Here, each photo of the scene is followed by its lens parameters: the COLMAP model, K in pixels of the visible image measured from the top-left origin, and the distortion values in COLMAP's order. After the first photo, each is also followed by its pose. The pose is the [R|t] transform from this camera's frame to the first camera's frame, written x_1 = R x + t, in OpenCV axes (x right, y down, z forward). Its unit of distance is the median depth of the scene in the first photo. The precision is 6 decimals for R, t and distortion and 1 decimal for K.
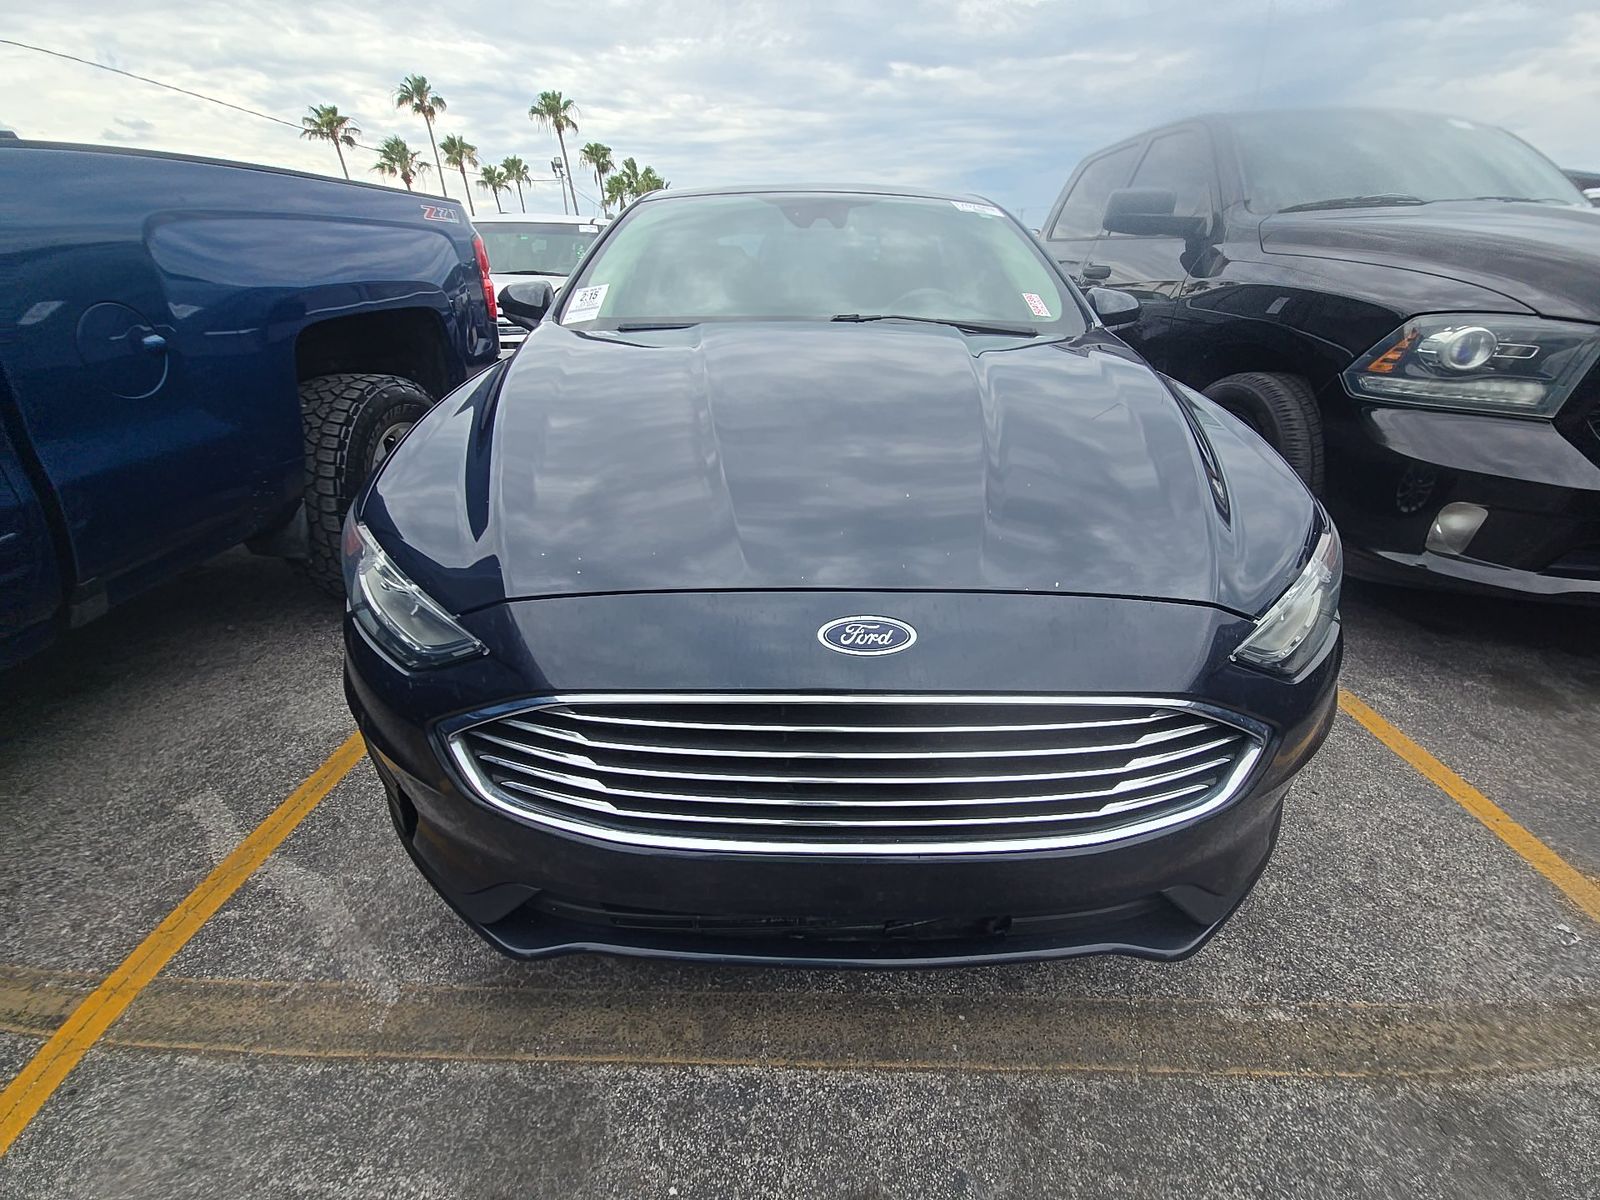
lens RADIAL K [[655.4, 0, 801.5], [0, 655.4, 589.1], [0, 0, 1]] dist [0.005729, -0.004876]
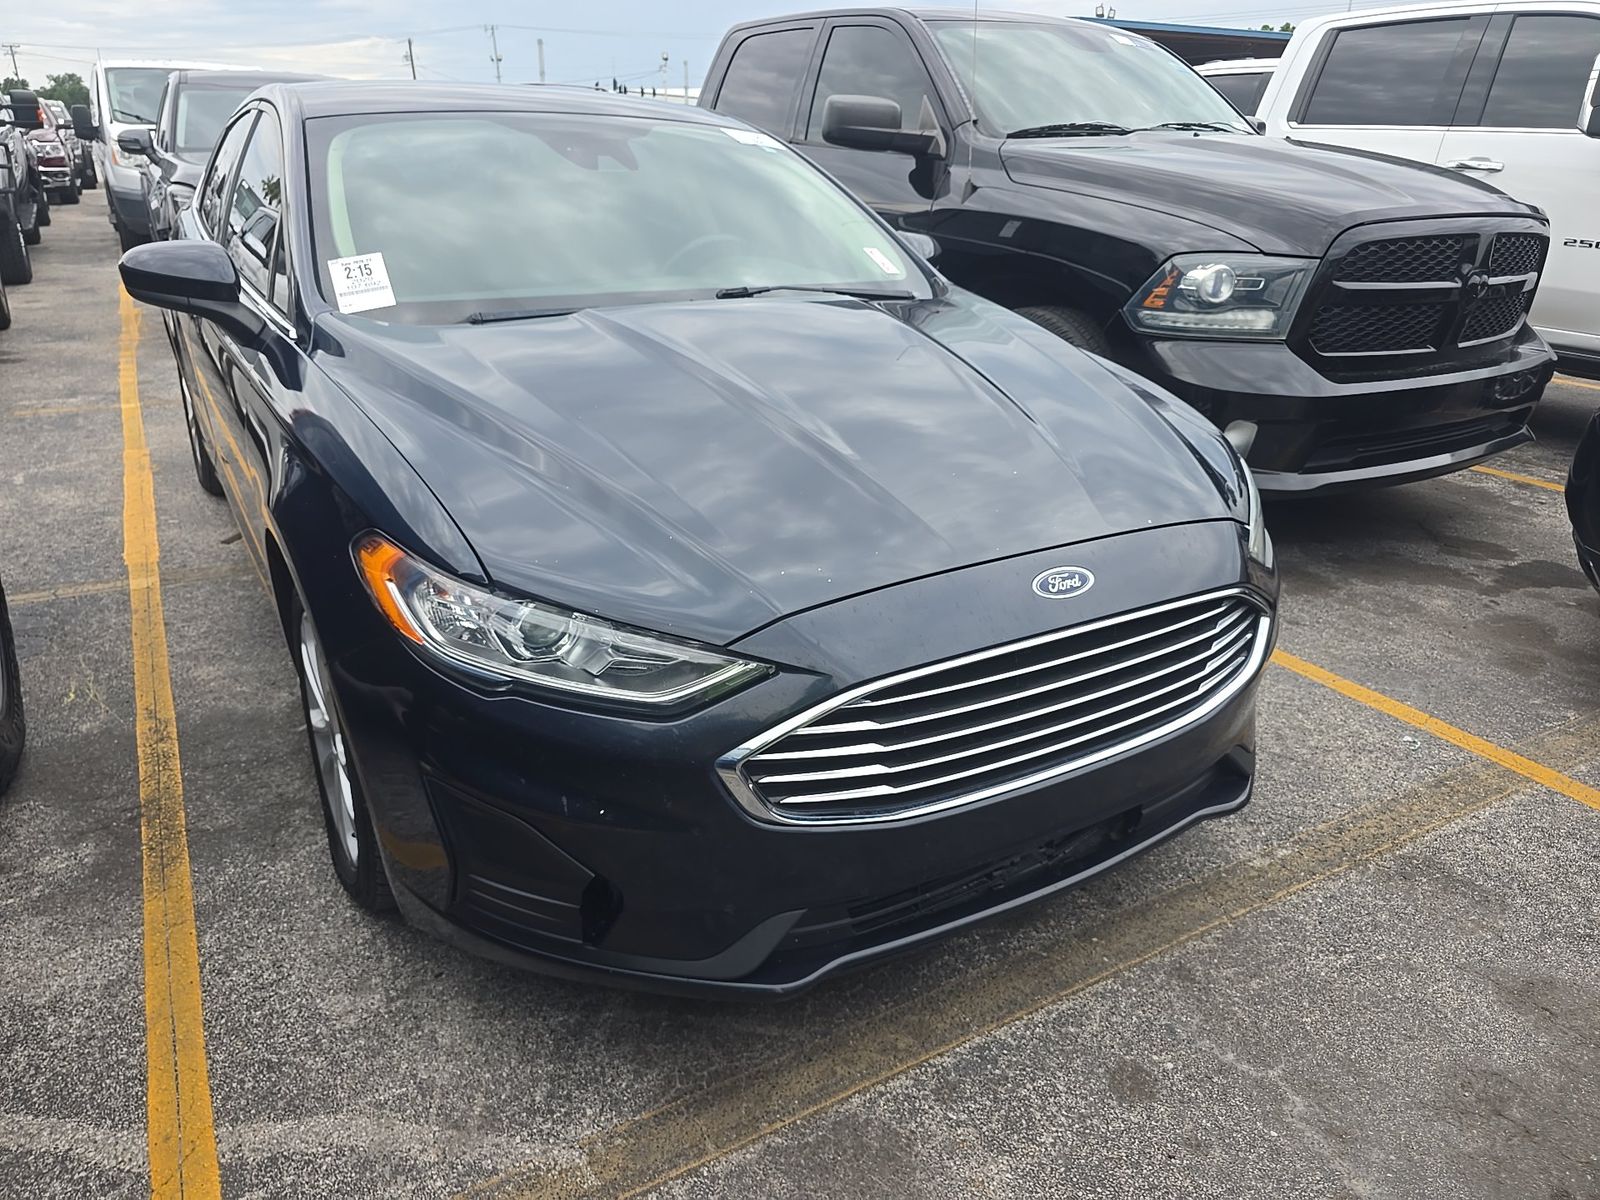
lens RADIAL K [[1090.3, 0, 808.9], [0, 1090.3, 601.9], [0, 0, 1]] dist [0.034140, -0.031217]
pose [[0.856083, -0.190222, 0.480560, -0.904439], [0.209945, 0.977627, 0.012976, -0.014870], [-0.472277, 0.089783, 0.876866, -0.404547]]
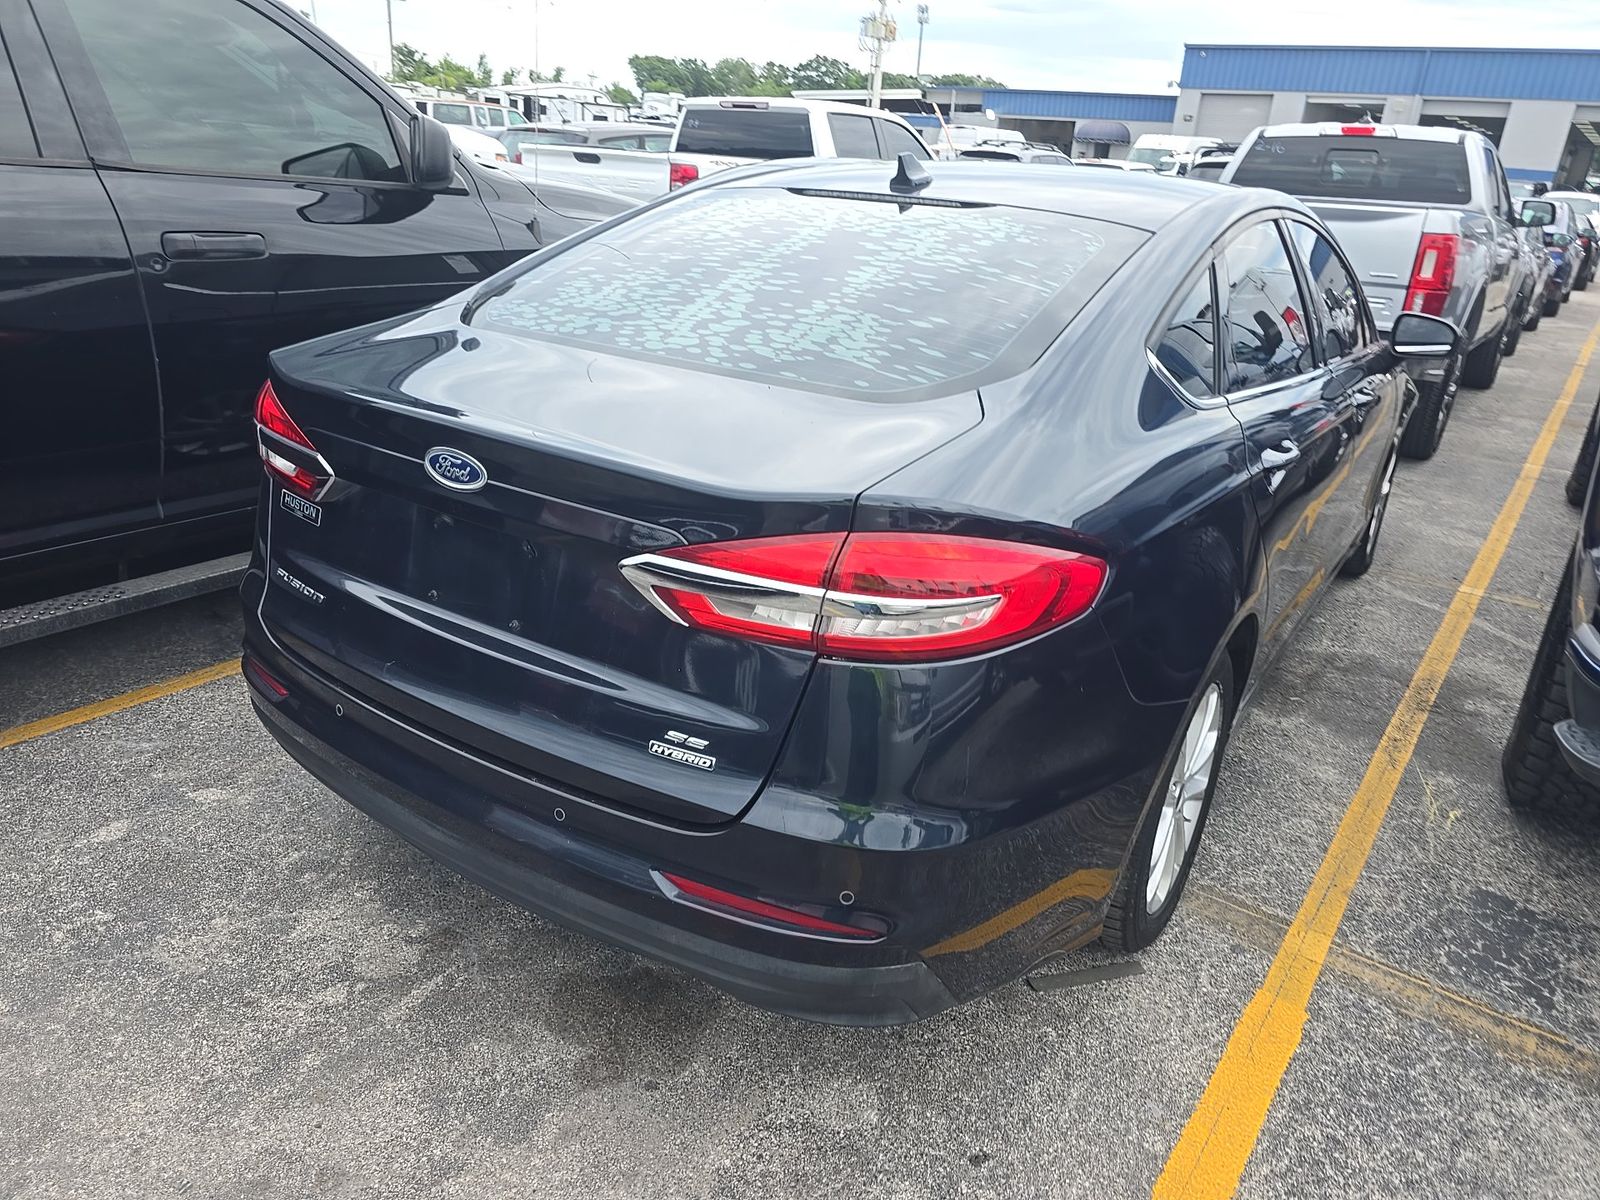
lens RADIAL K [[1090.3, 0, 797.8], [0, 1090.3, 603.7], [0, 0, 1]] dist [0.034140, -0.031217]
pose [[-0.815212, -0.272471, 0.511066, -1.110674], [0.183527, 0.715414, 0.674166, -2.452641], [-0.549315, 0.643383, -0.533208, 4.455943]]
